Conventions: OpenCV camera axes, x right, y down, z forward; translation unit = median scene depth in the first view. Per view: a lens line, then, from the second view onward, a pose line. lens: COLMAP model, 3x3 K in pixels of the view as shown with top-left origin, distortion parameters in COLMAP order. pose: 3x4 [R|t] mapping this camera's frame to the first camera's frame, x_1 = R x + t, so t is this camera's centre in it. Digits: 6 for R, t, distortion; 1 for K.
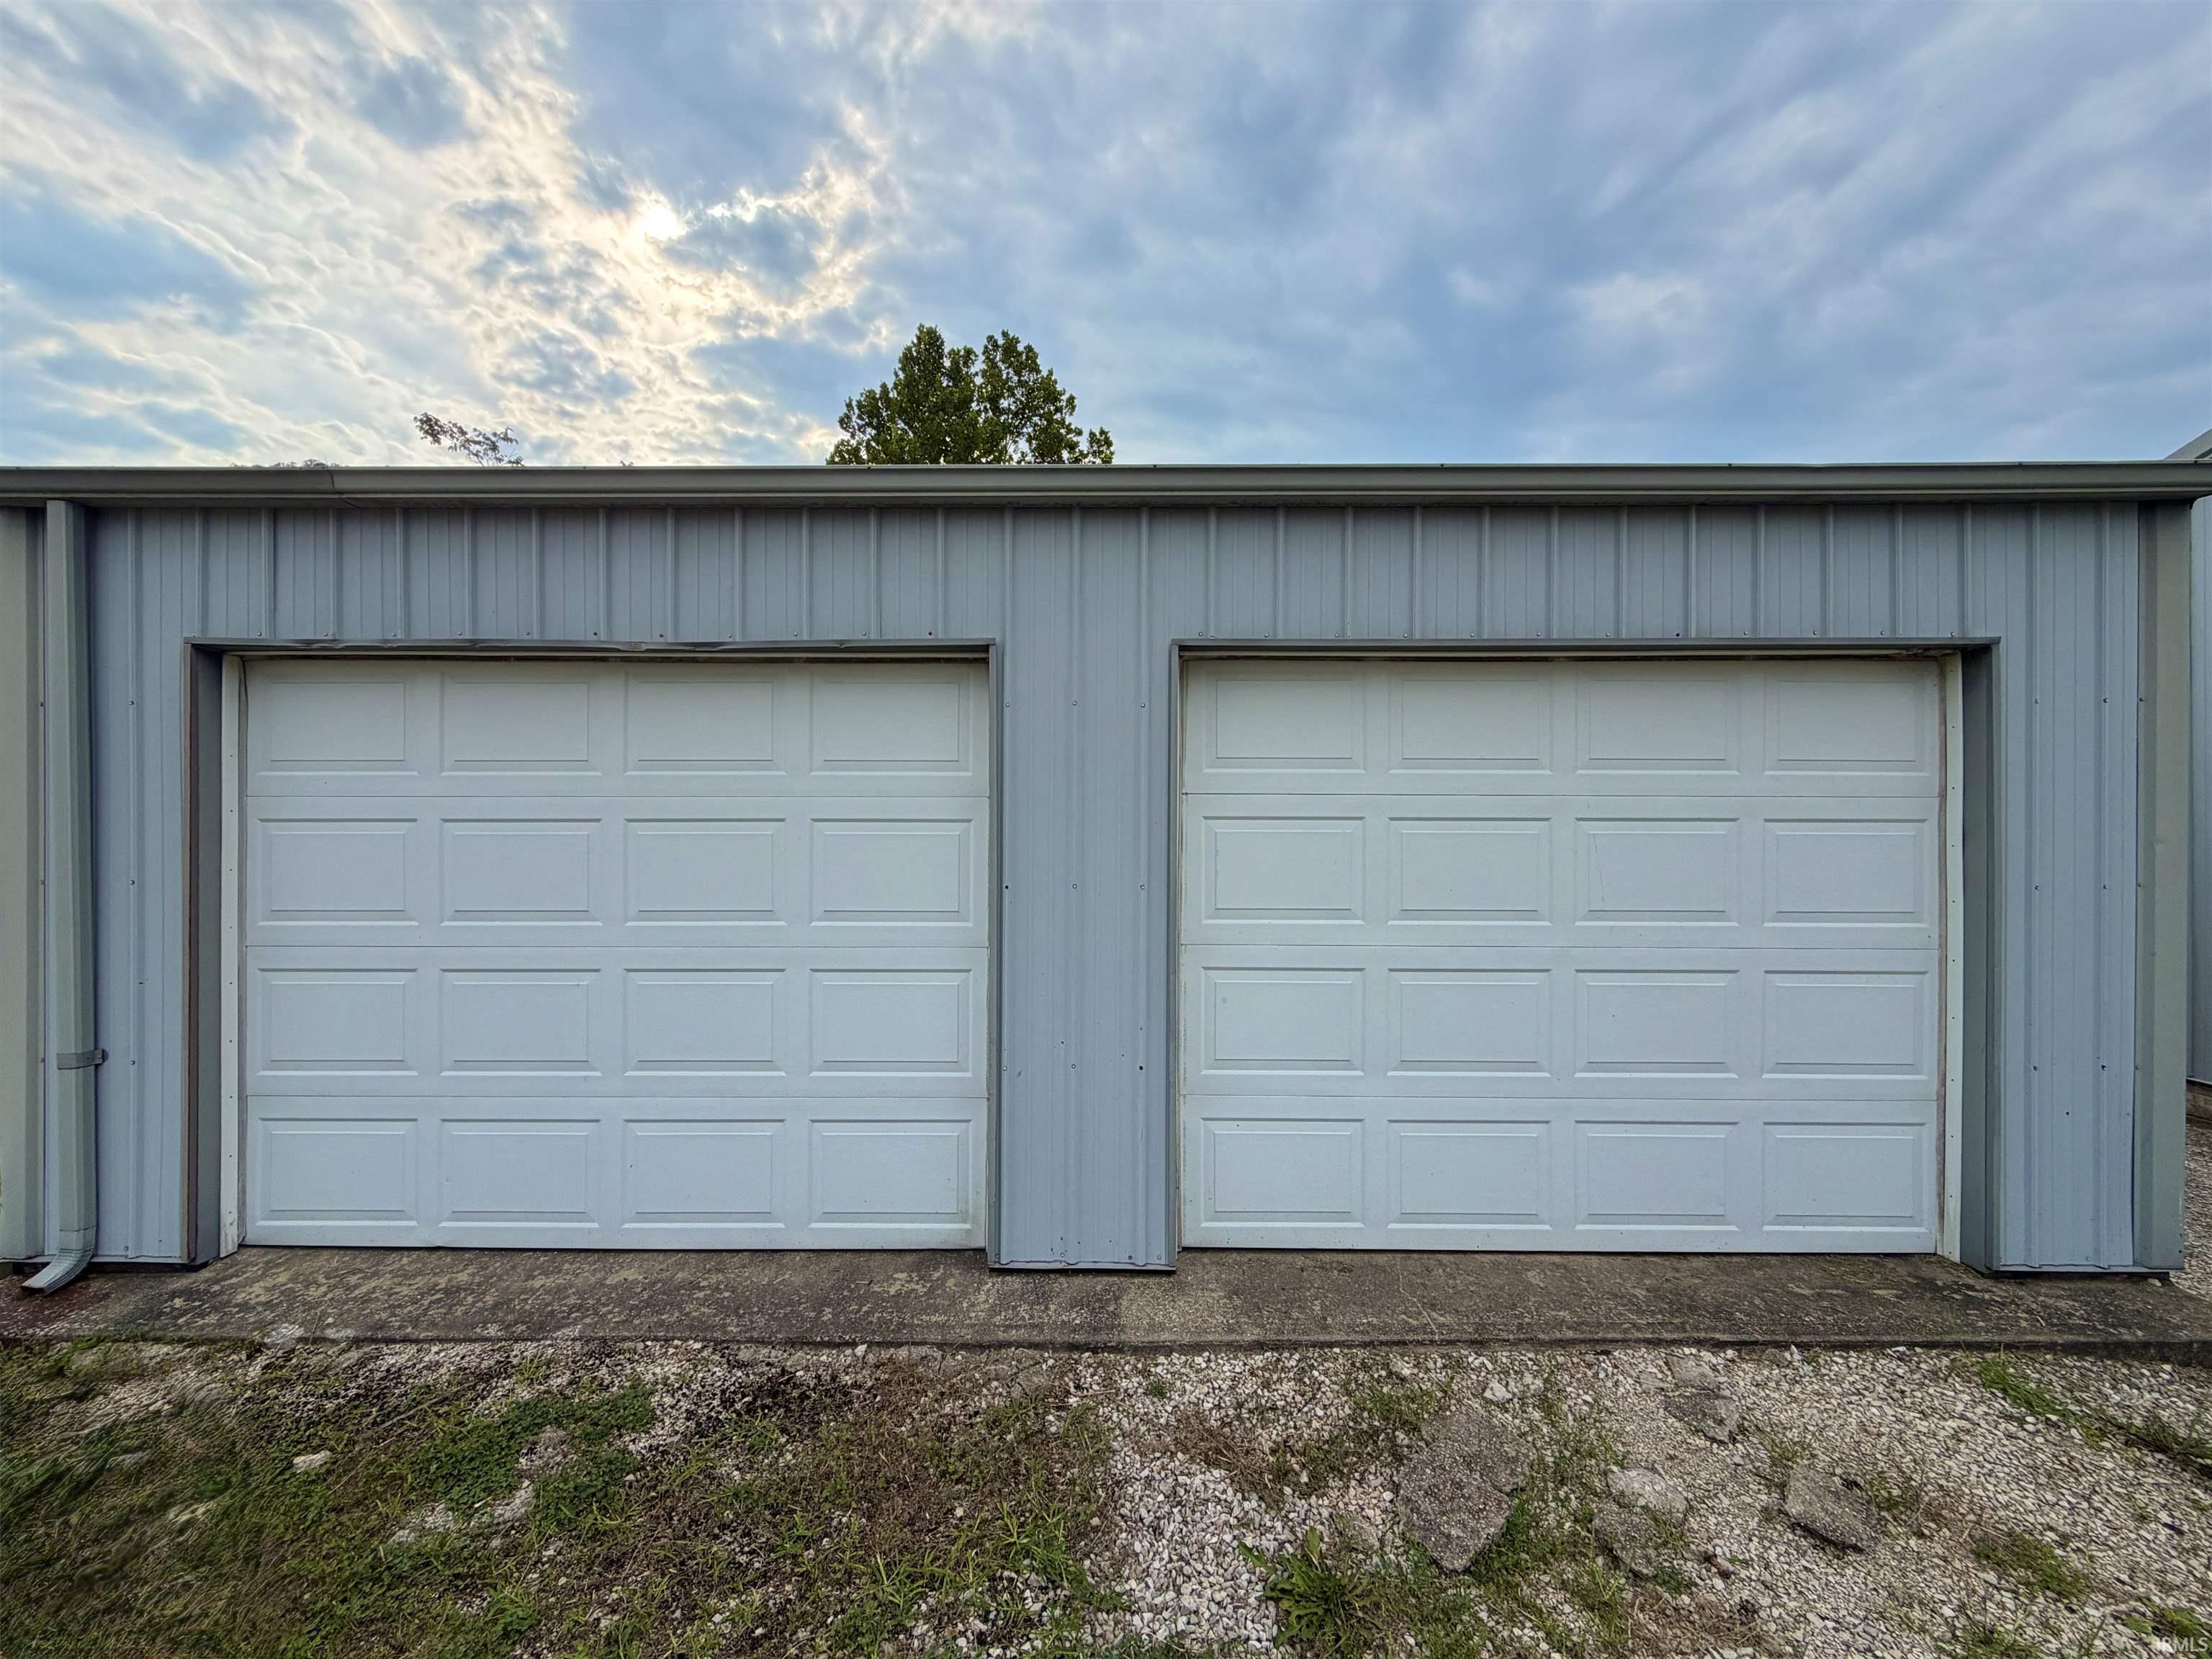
lens RADIAL K [[880.8, 0, 1106.0], [0, 880.8, 840.2], [0, 0, 1]] dist [-0.000468, 0.000742]
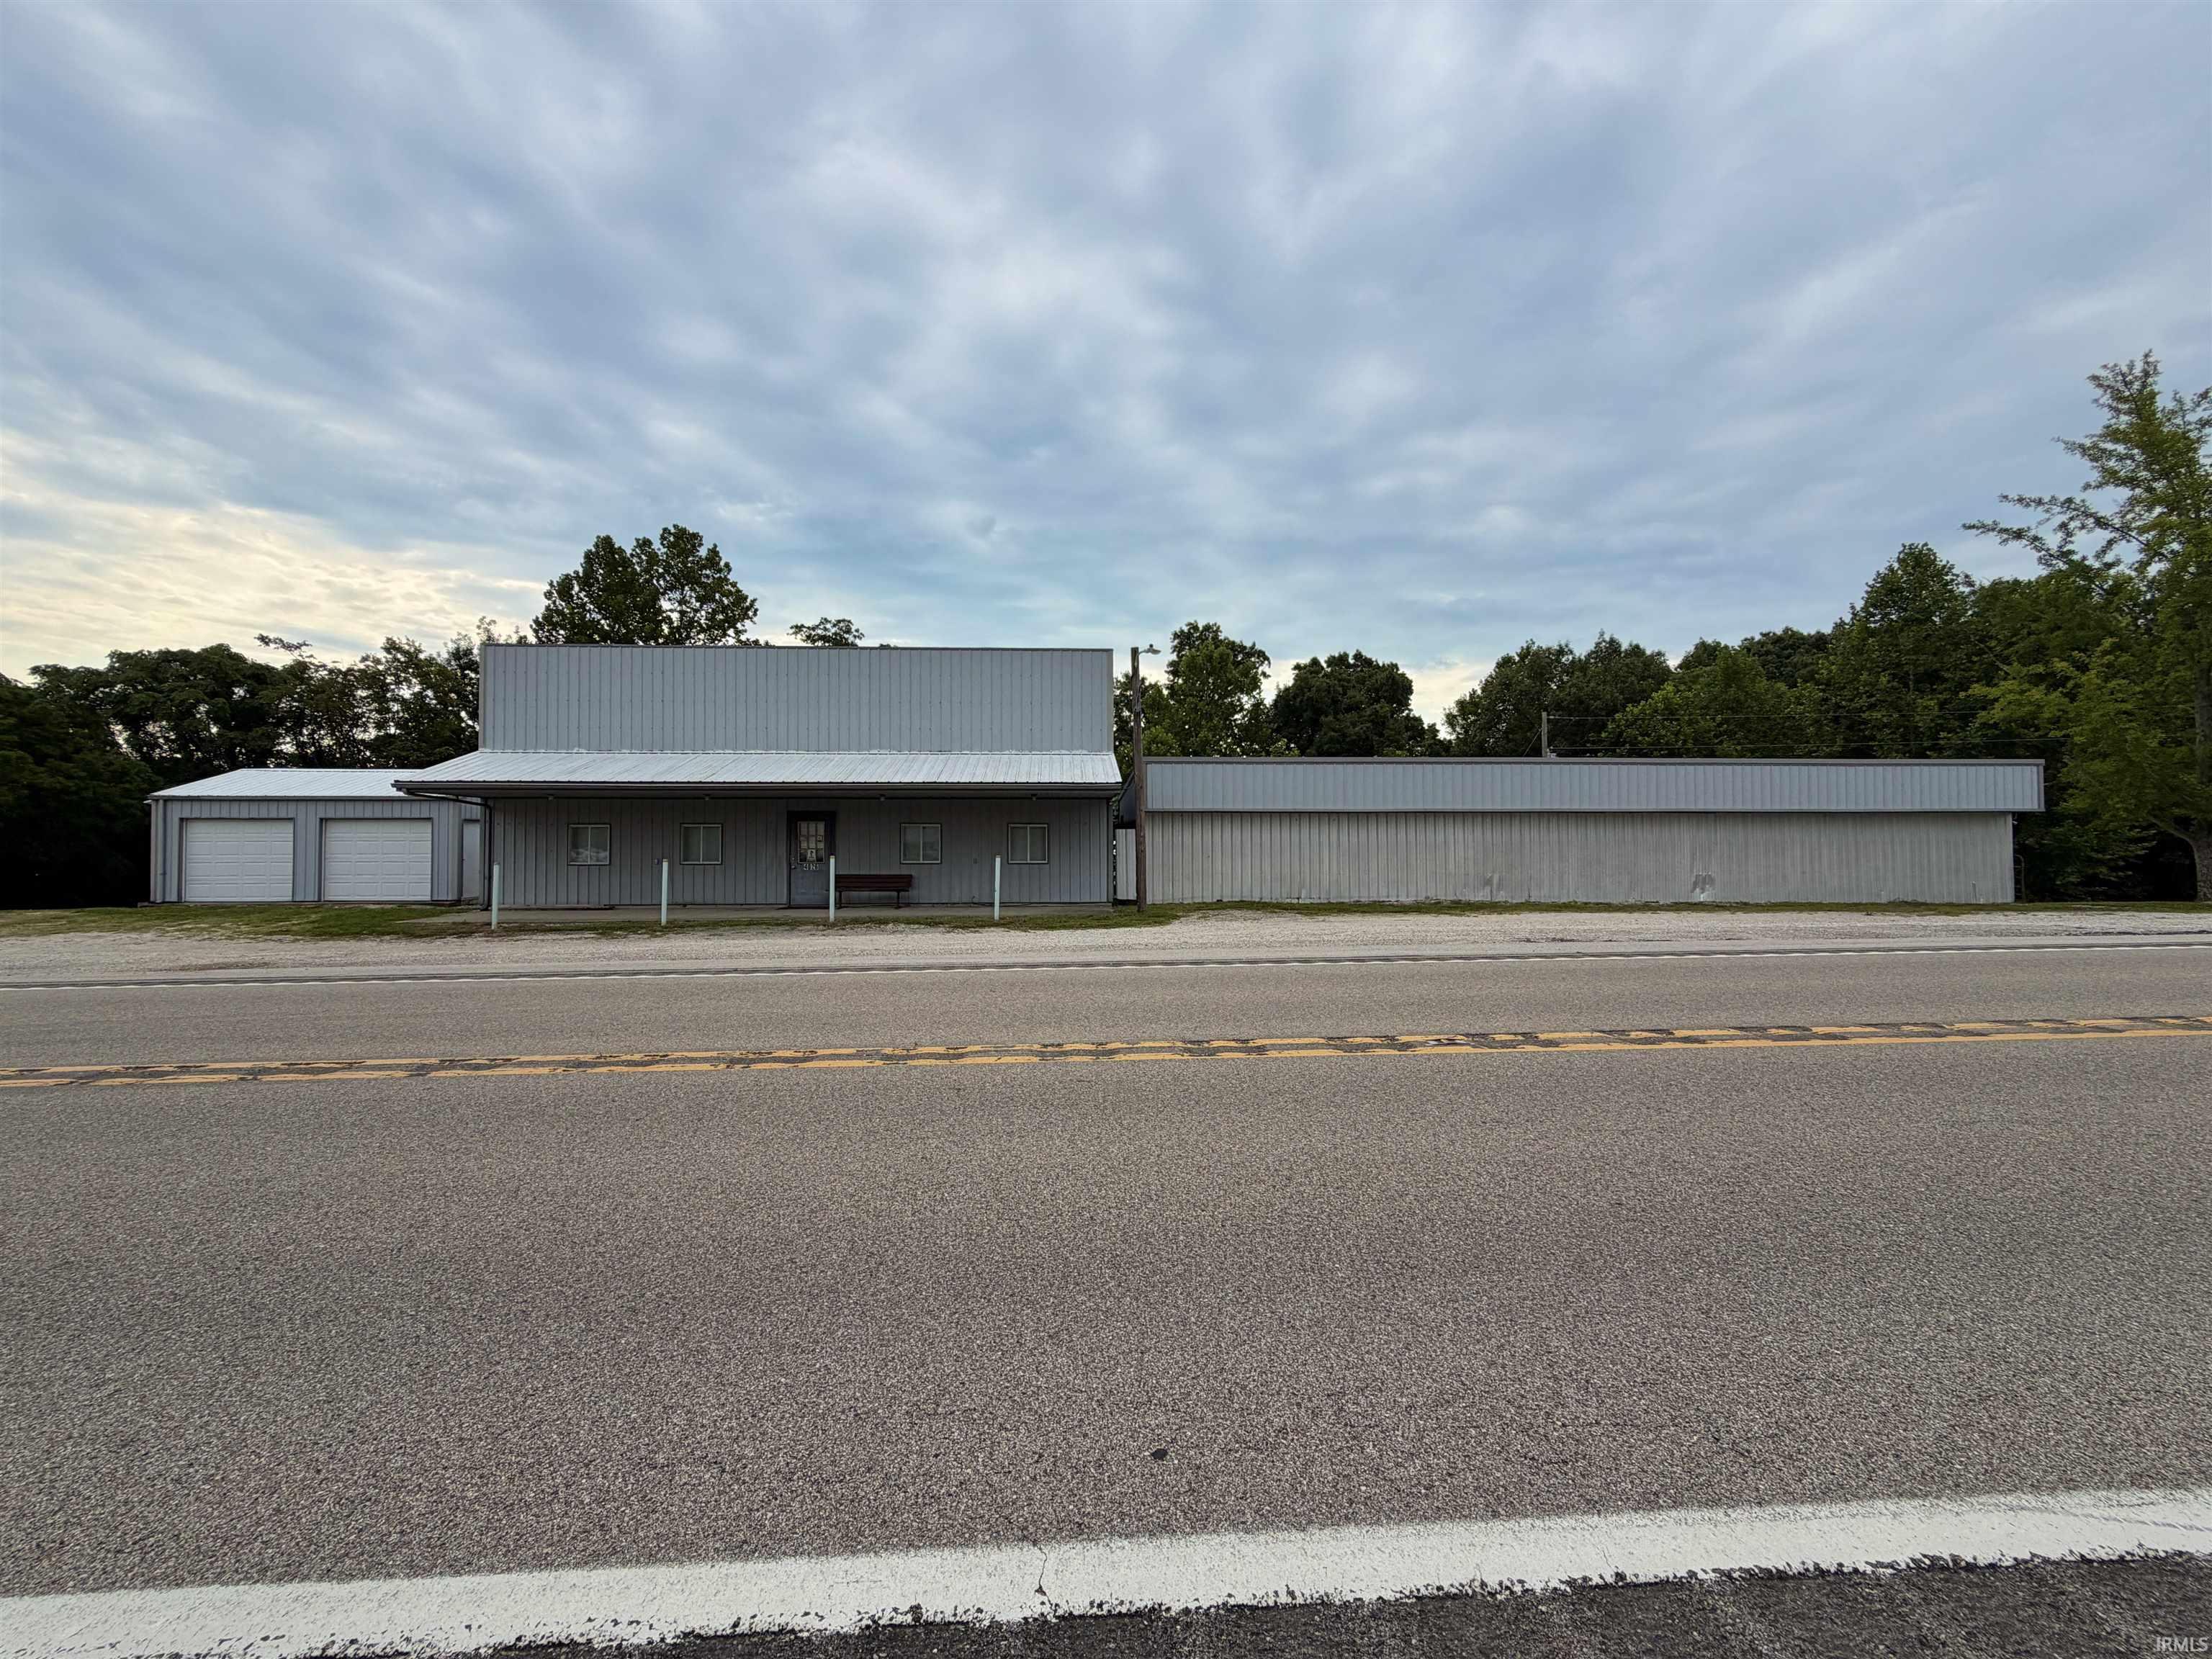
lens RADIAL K [[880.8, 0, 1115.7], [0, 880.8, 843.6], [0, 0, 1]] dist [-0.000468, 0.000742]
pose [[0.997907, -0.001841, 0.064634, 0.569885], [0.002227, 0.999980, -0.005906, 0.004674], [-0.064622, 0.006037, 0.997892, -0.620165]]
